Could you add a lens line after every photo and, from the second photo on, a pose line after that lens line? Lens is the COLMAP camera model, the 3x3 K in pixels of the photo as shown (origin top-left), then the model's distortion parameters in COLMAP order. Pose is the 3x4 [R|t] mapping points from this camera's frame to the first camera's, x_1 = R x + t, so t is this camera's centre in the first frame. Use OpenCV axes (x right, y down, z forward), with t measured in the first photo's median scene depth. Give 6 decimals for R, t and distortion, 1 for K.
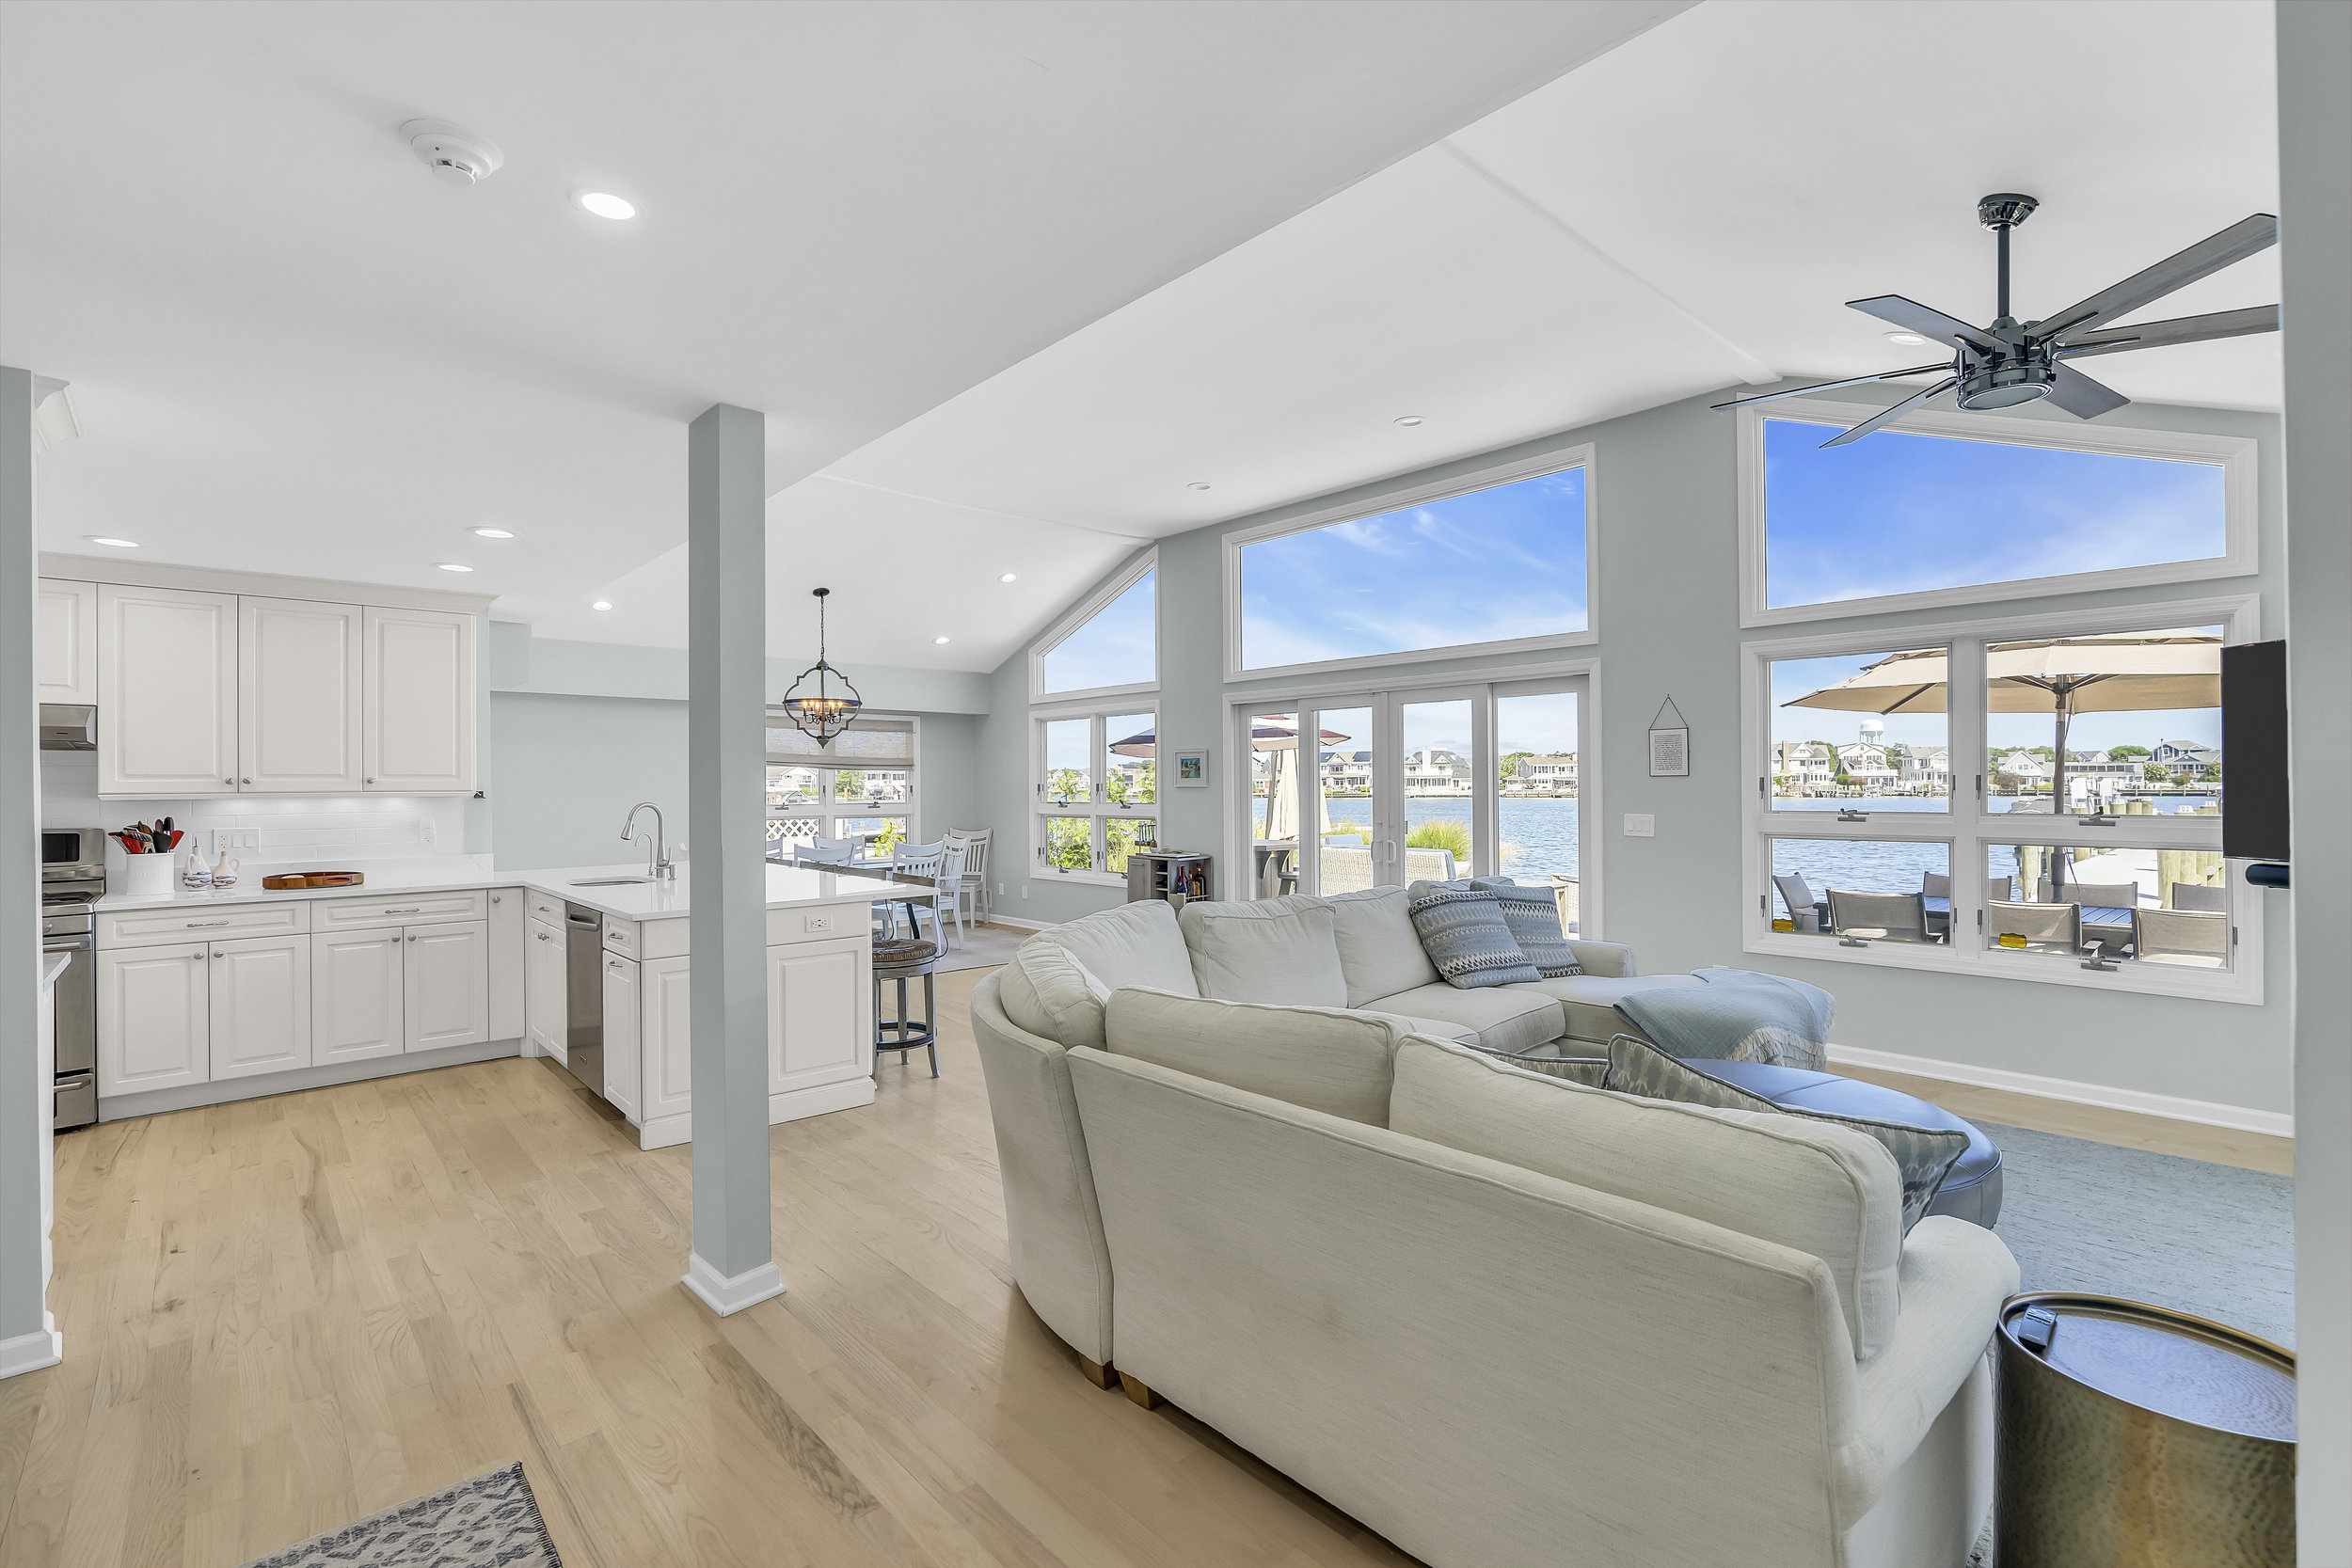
lens RADIAL K [[1052.1, 0, 1176.0], [0, 1052.1, 784.0], [0, 0, 1]] dist [-0.005044, -0.000122]
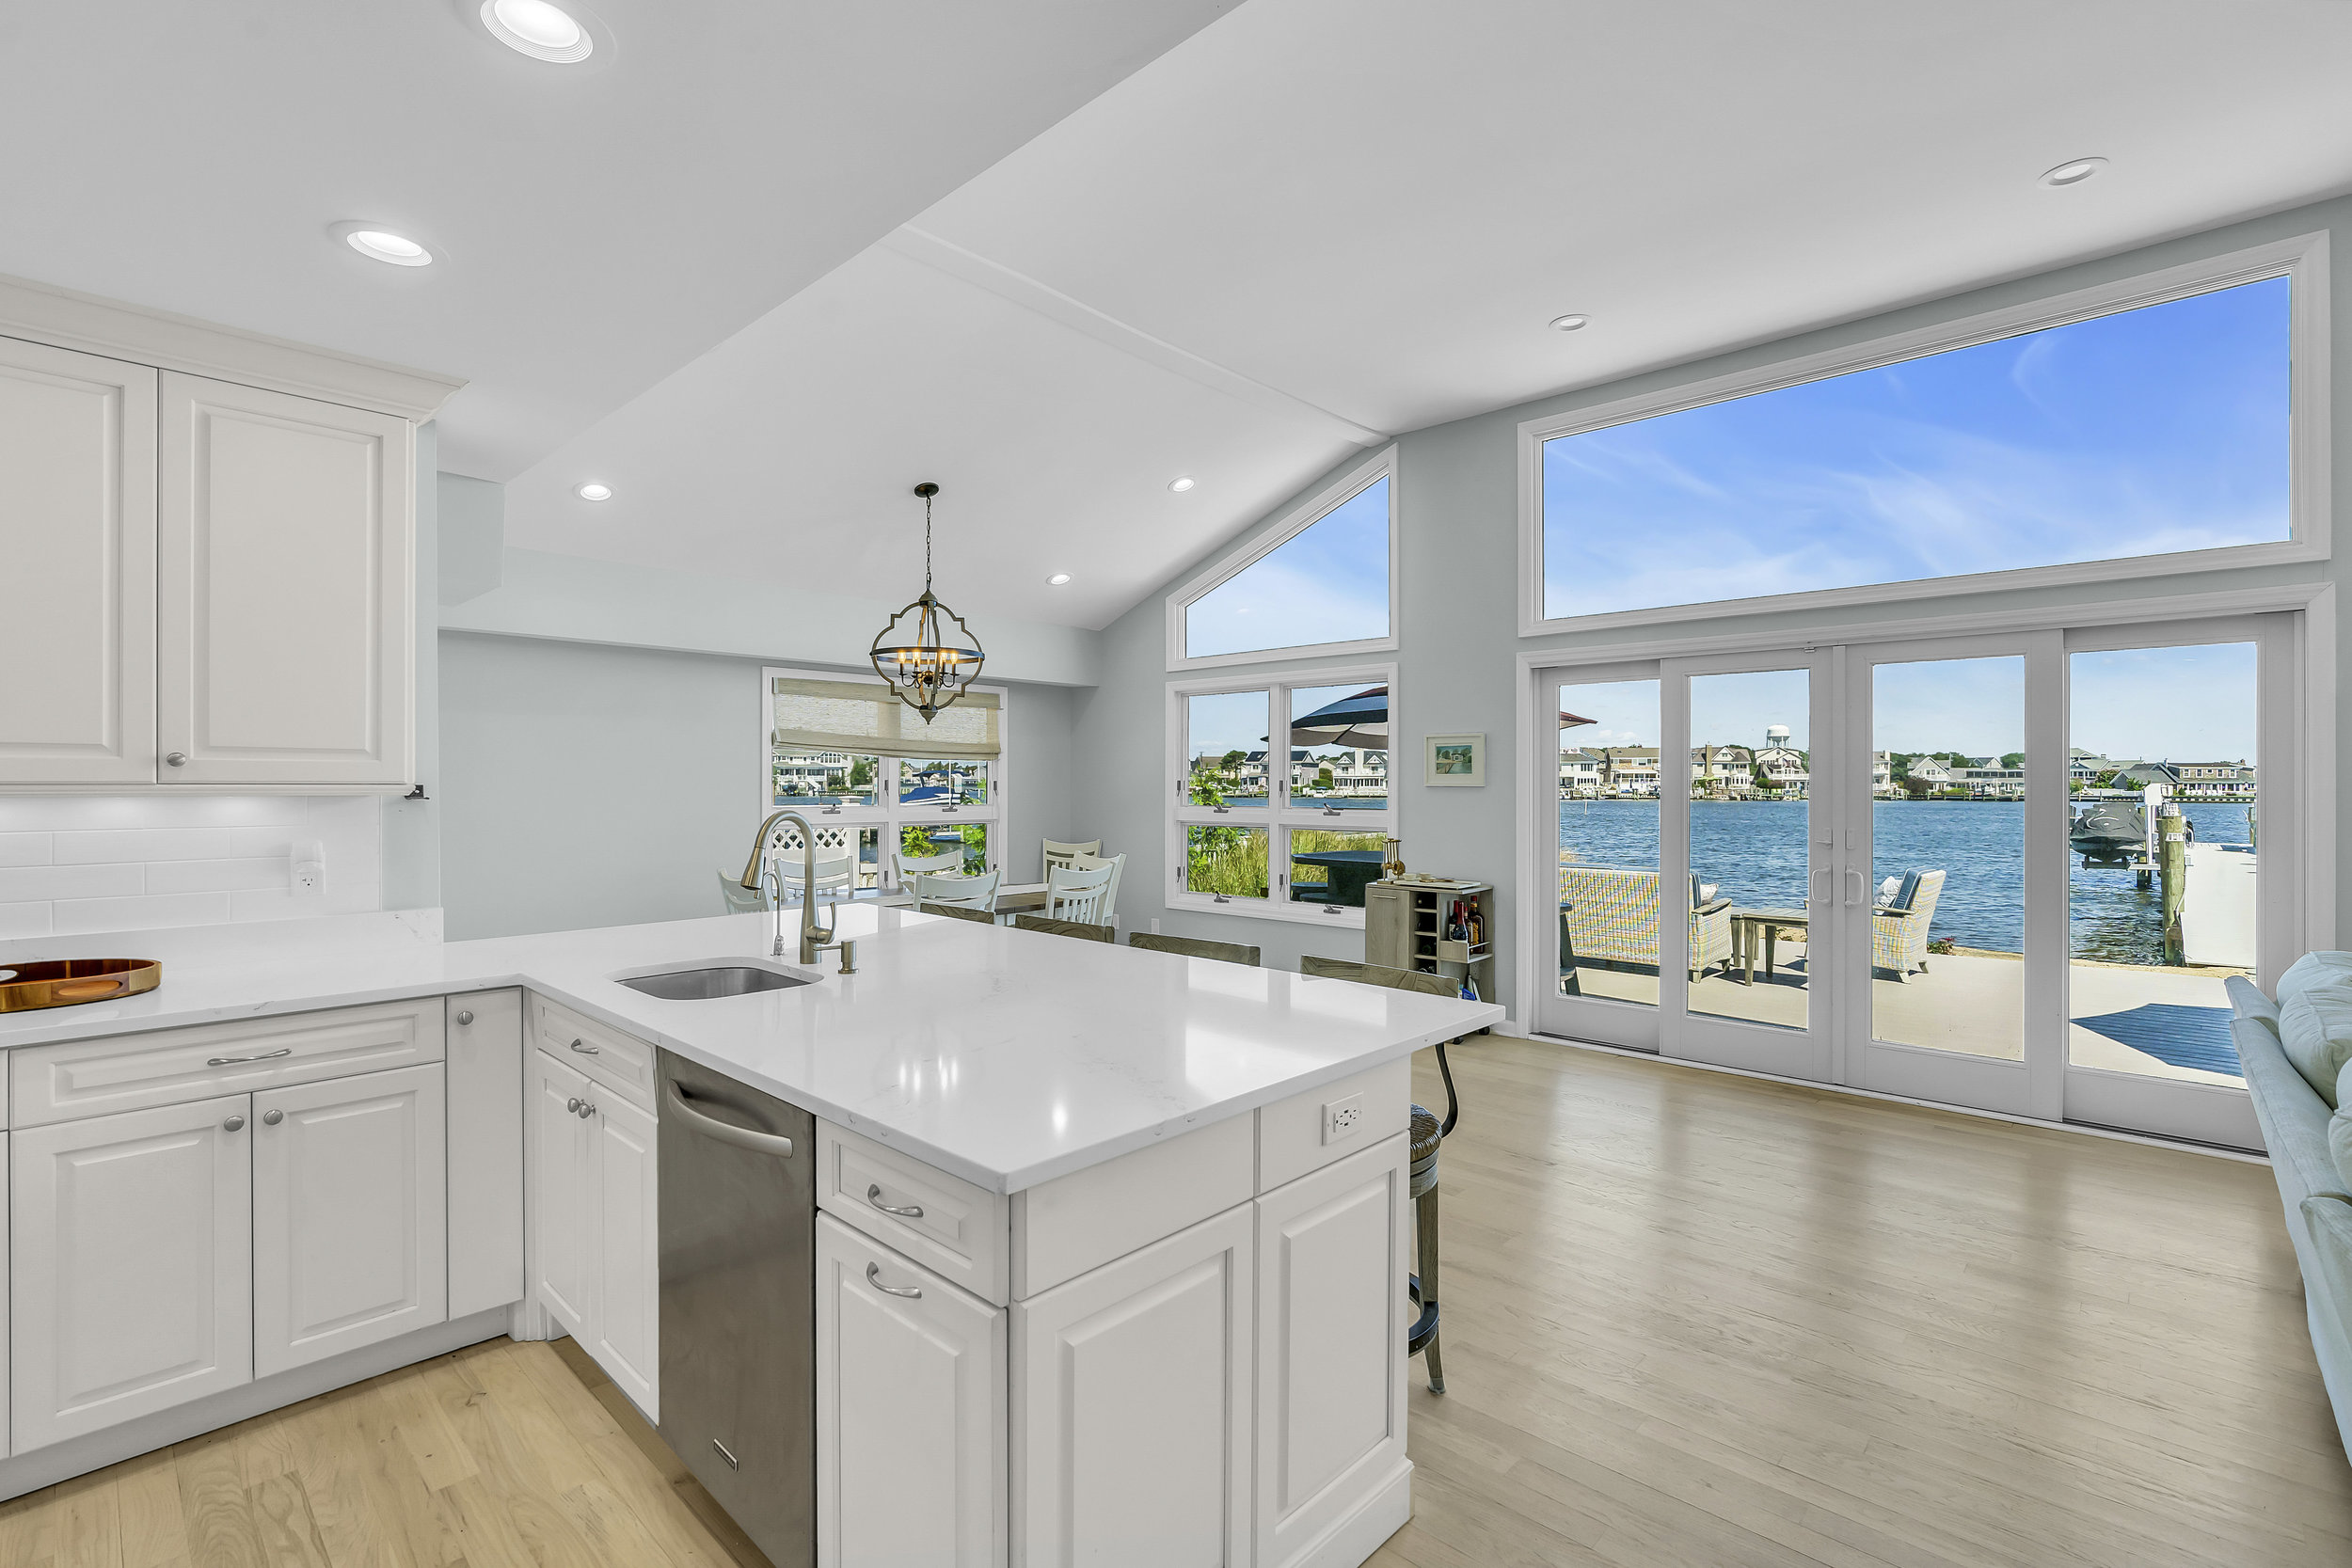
lens RADIAL K [[1064.9, 0, 1176.0], [0, 1064.9, 784.0], [0, 0, 1]] dist [-0.004658, 0.000828]
pose [[0.997086, 0.008118, 0.075848, -0.223129], [-0.008229, 0.999965, 0.001153, 0.001848], [-0.075836, -0.001774, 0.997119, 0.305515]]
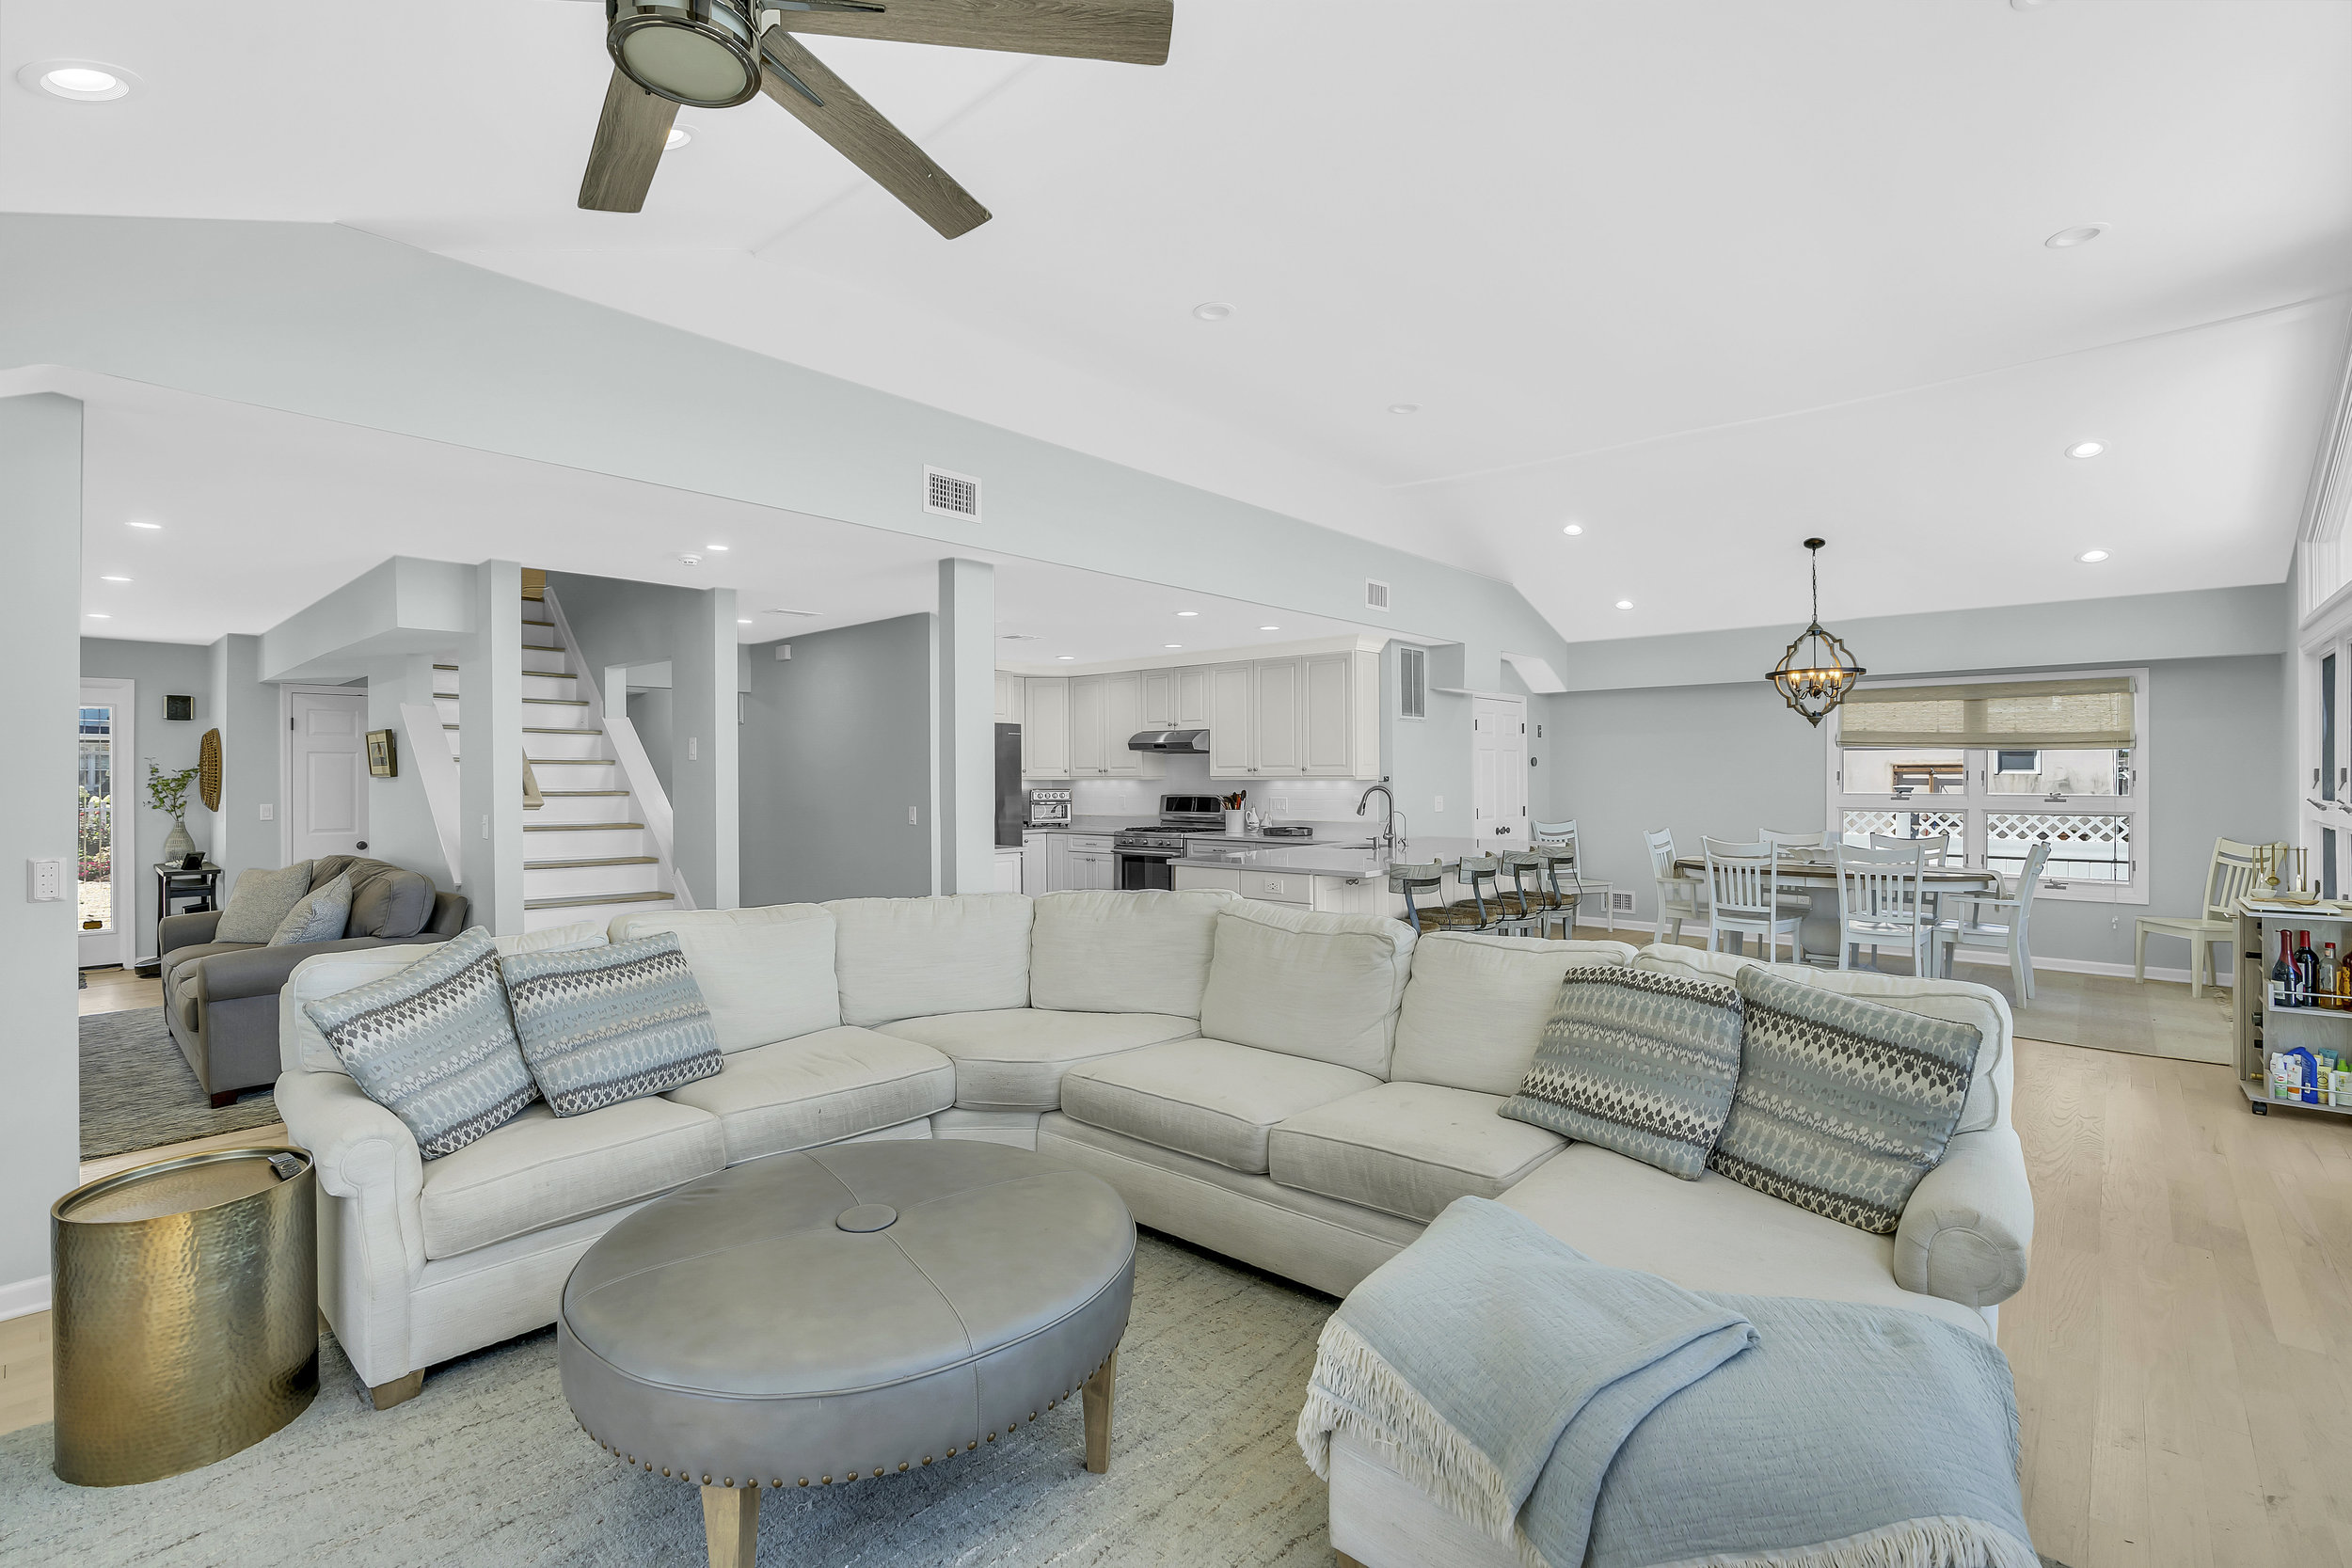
lens RADIAL K [[1064.9, 0, 1176.0], [0, 1064.9, 784.0], [0, 0, 1]] dist [-0.004658, 0.000828]
pose [[0.100295, 0.011628, -0.994890, 0.449728], [0.003593, 0.999921, 0.012049, -0.000594], [0.994951, -0.004783, 0.100245, 0.389864]]
